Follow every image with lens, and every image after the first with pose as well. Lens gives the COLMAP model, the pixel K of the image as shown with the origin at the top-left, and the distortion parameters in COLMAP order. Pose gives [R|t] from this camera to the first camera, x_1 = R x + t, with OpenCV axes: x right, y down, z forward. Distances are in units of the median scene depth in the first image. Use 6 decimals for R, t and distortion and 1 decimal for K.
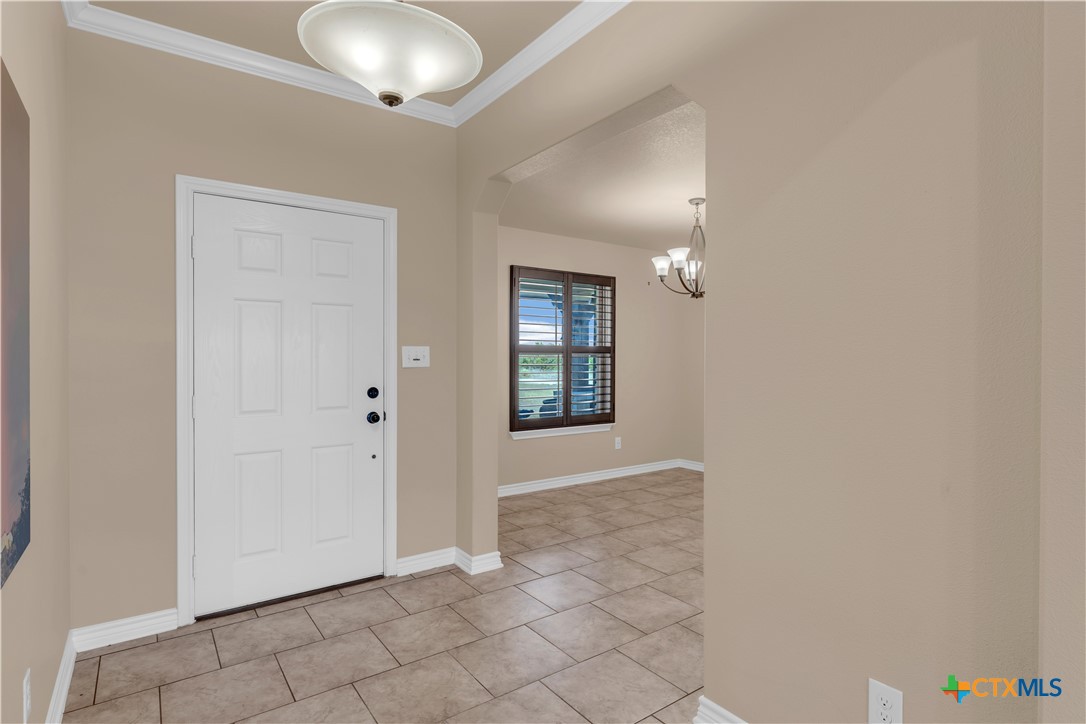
lens RADIAL K [[555.1, 0, 519.6], [0, 555.1, 366.1], [0, 0, 1]] dist [-0.000137, -0.000749]
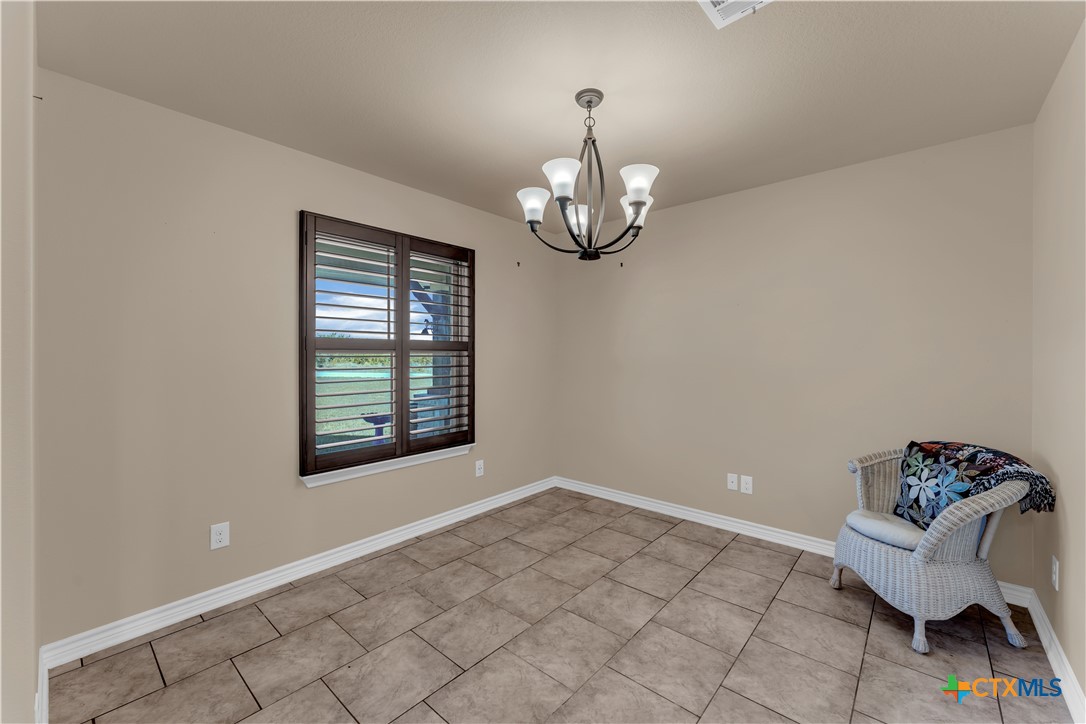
lens RADIAL K [[440.5, 0, 542.6], [0, 440.5, 359.5], [0, 0, 1]] dist [-0.000026, 0.000273]
pose [[0.964957, -0.003589, 0.262382, 0.111273], [0.004541, 0.999985, -0.003023, -0.009908], [-0.262368, 0.004109, 0.964959, 0.425982]]
